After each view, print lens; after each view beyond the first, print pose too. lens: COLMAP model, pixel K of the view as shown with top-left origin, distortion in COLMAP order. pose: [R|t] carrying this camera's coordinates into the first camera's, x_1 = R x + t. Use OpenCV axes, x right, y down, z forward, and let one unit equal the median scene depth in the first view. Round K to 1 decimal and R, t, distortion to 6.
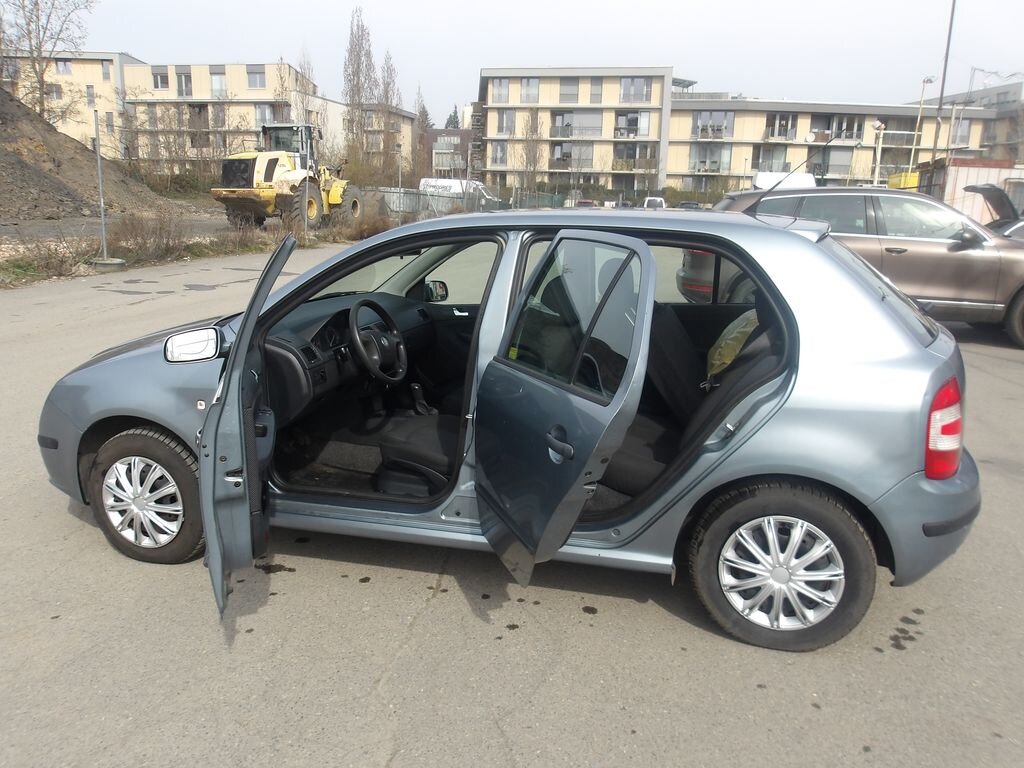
lens RADIAL K [[870.3, 0, 516.6], [0, 870.3, 377.5], [0, 0, 1]] dist [0.010057, 0.006892]
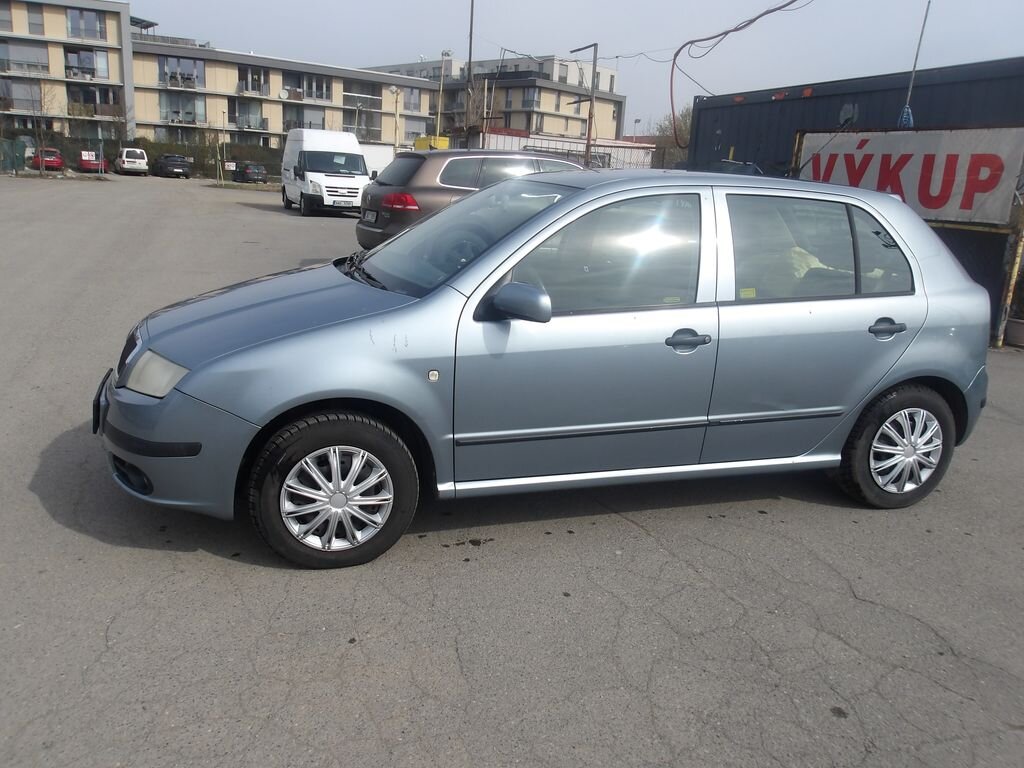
lens RADIAL K [[870.3, 0, 510.7], [0, 870.3, 382.8], [0, 0, 1]] dist [0.010057, 0.006892]
pose [[0.826645, -0.109737, 0.551920, -0.039310], [0.080005, 0.993757, 0.077758, -0.001272], [-0.557008, -0.020122, 0.830264, 0.010098]]
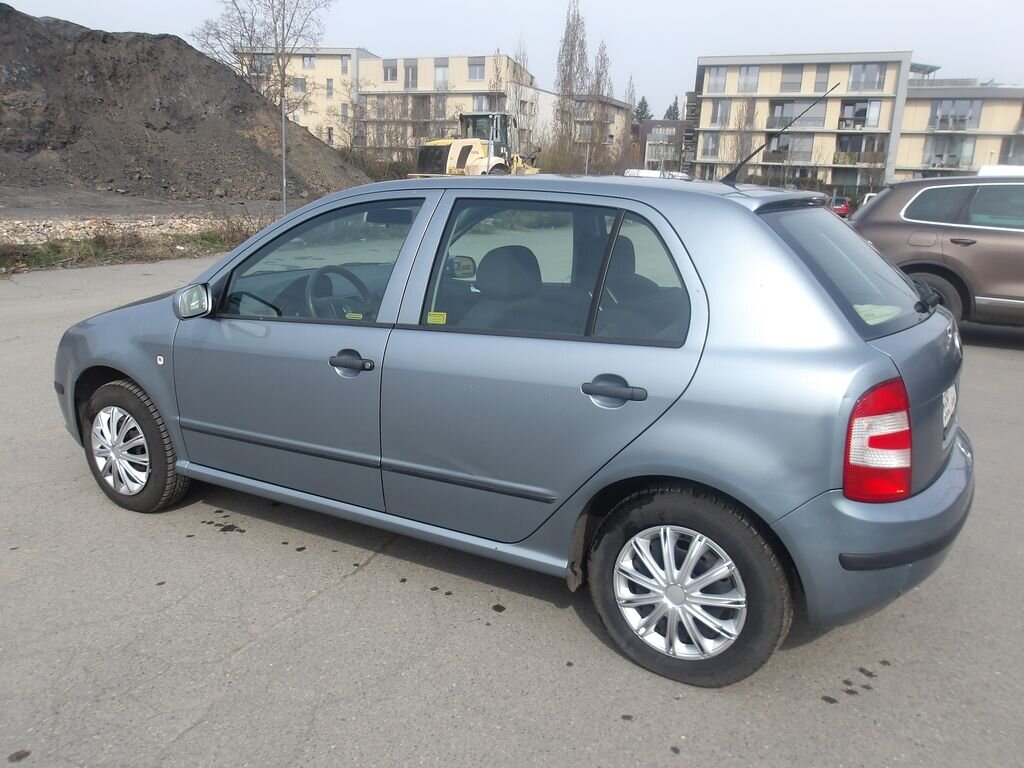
lens RADIAL K [[870.3, 0, 509.0], [0, 870.3, 380.4], [0, 0, 1]] dist [0.010057, 0.006892]
pose [[0.967996, 0.074279, -0.239722, 0.014886], [-0.071557, 0.997235, 0.020050, 0.000460], [0.240548, -0.002254, 0.970635, 0.005559]]
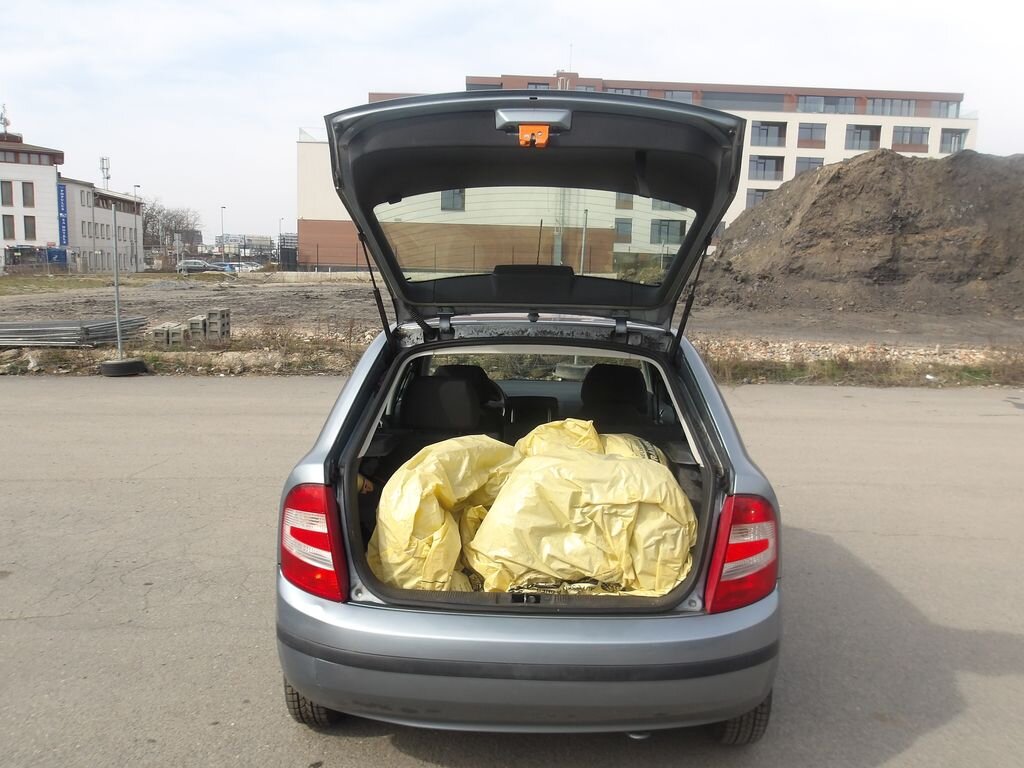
lens RADIAL K [[870.3, 0, 501.5], [0, 870.3, 365.6], [0, 0, 1]] dist [0.010057, 0.006892]
pose [[0.242855, 0.092765, -0.965617, 0.061685], [-0.225240, 0.973605, 0.036884, -0.008706], [0.943551, 0.208538, 0.257339, 0.039676]]
